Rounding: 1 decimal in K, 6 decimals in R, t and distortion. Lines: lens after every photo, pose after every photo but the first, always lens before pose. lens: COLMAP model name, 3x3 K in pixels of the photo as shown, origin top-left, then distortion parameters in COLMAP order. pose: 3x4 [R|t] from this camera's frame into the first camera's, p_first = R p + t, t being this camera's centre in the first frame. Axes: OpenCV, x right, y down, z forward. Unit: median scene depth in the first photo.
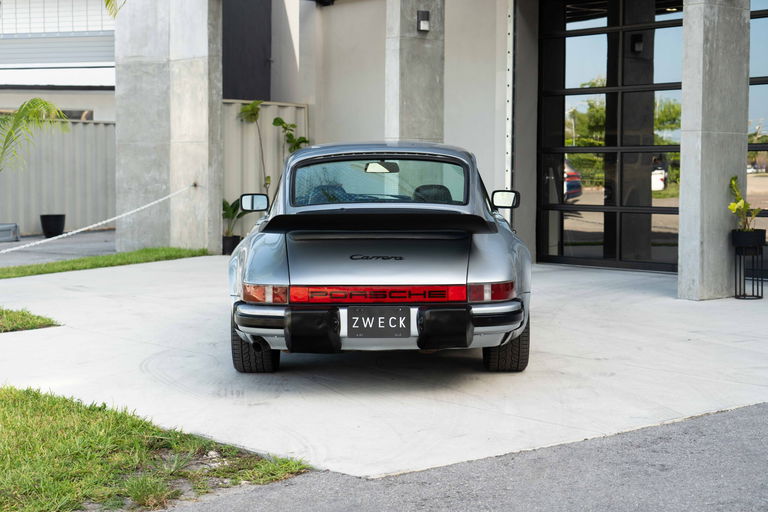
lens RADIAL K [[1355.8, 0, 384.0], [0, 1355.8, 256.0], [0, 0, 1]] dist [0.028917, 0.199718]
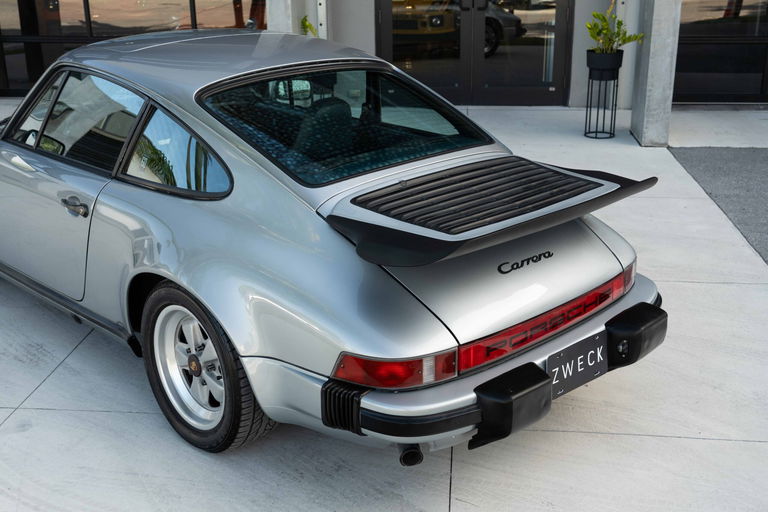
lens RADIAL K [[912.6, 0, 384.0], [0, 912.6, 256.0], [0, 0, 1]] dist [0.010061, 0.013240]
pose [[0.712792, -0.234855, 0.660886, -0.330958], [0.055903, 0.958298, 0.280251, -0.123410], [-0.699144, -0.162815, 0.696196, 0.721841]]
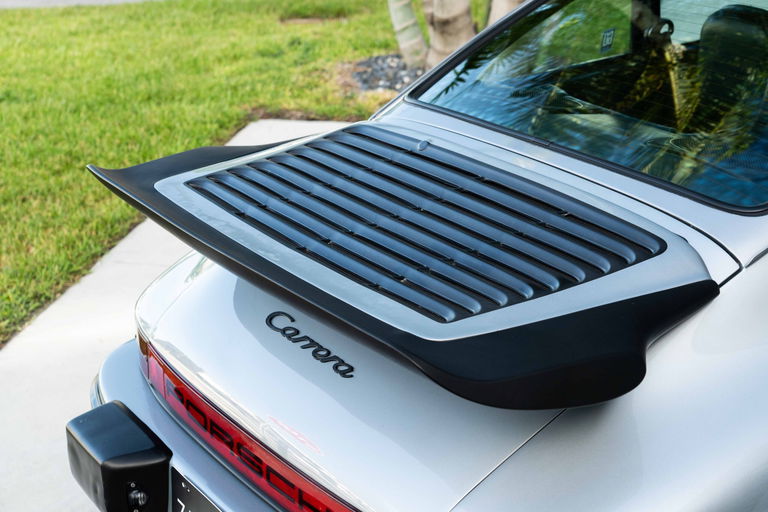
lens RADIAL K [[1355.8, 0, 384.0], [0, 1355.8, 256.0], [0, 0, 1]] dist [0.028917, 0.199718]
pose [[0.580519, 0.291152, -0.760413, 0.244334], [-0.040469, 0.943048, 0.330185, -0.125591], [0.813240, -0.160905, 0.559240, 0.807217]]
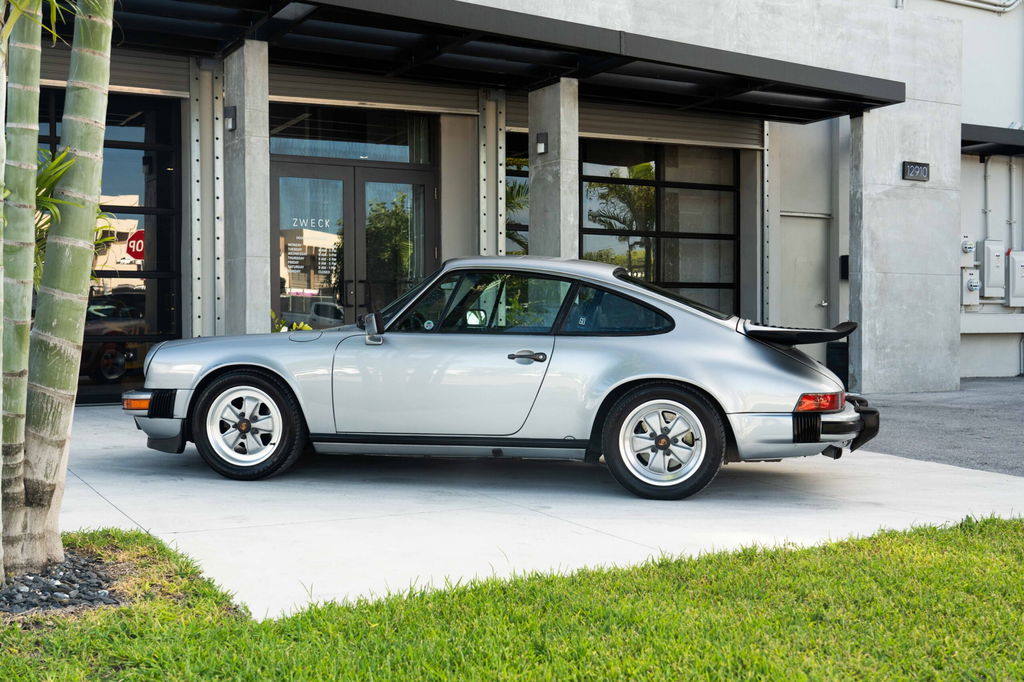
lens RADIAL K [[1140.3, 0, 512.0], [0, 1140.3, 341.0], [0, 0, 1]] dist [0.015724, 0.016659]
pose [[0.199343, -0.021773, 0.979688, -0.960835], [0.059064, 0.998202, 0.010166, -0.040400], [-0.978148, 0.055838, 0.200270, 1.028303]]
